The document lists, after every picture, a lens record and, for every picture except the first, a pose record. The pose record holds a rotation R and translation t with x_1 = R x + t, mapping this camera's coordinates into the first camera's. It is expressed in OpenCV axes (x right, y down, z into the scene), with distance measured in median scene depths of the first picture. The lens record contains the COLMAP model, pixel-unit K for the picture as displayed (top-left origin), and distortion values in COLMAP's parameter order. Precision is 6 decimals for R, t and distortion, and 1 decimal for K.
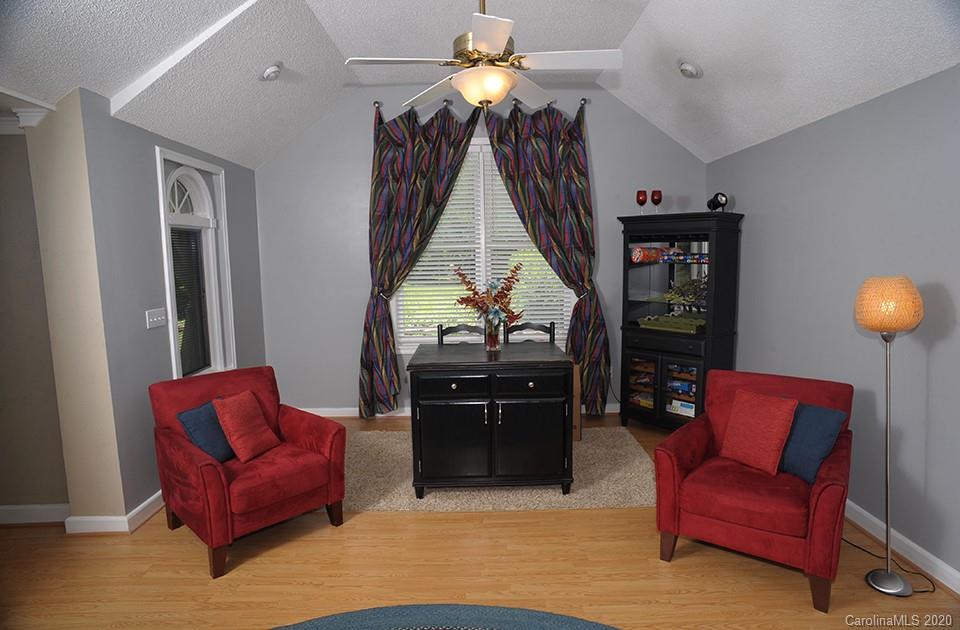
lens RADIAL K [[541.4, 0, 486.3], [0, 541.4, 317.8], [0, 0, 1]] dist [-0.106050, 0.072717]
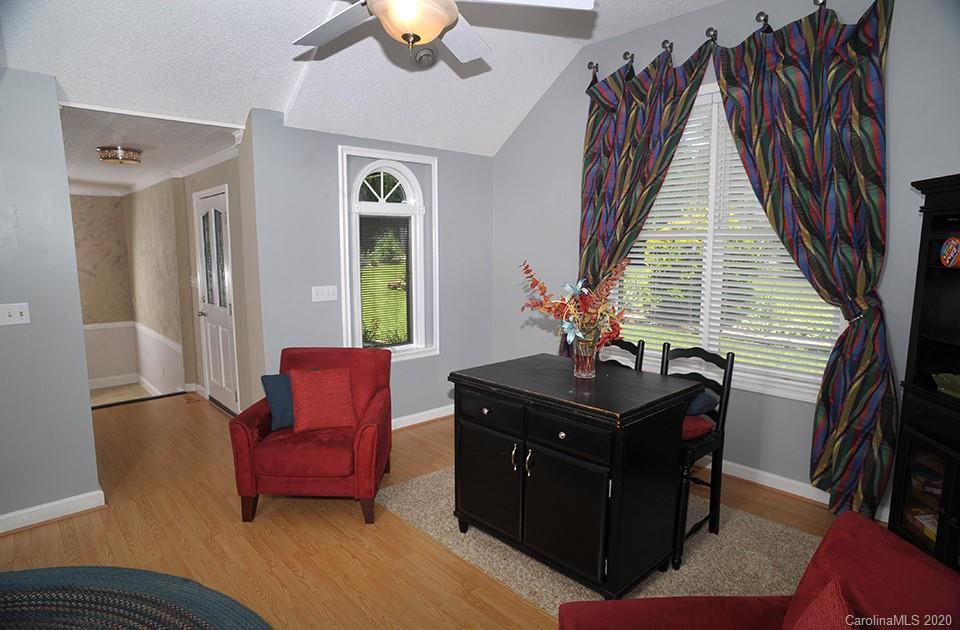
lens RADIAL K [[541.4, 0, 486.3], [0, 541.4, 317.8], [0, 0, 1]] dist [-0.106050, 0.072717]
pose [[0.677809, 0.112671, -0.726553, 0.333246], [-0.097796, 0.993224, 0.062791, -0.039526], [0.728705, 0.028493, 0.684235, 0.309787]]
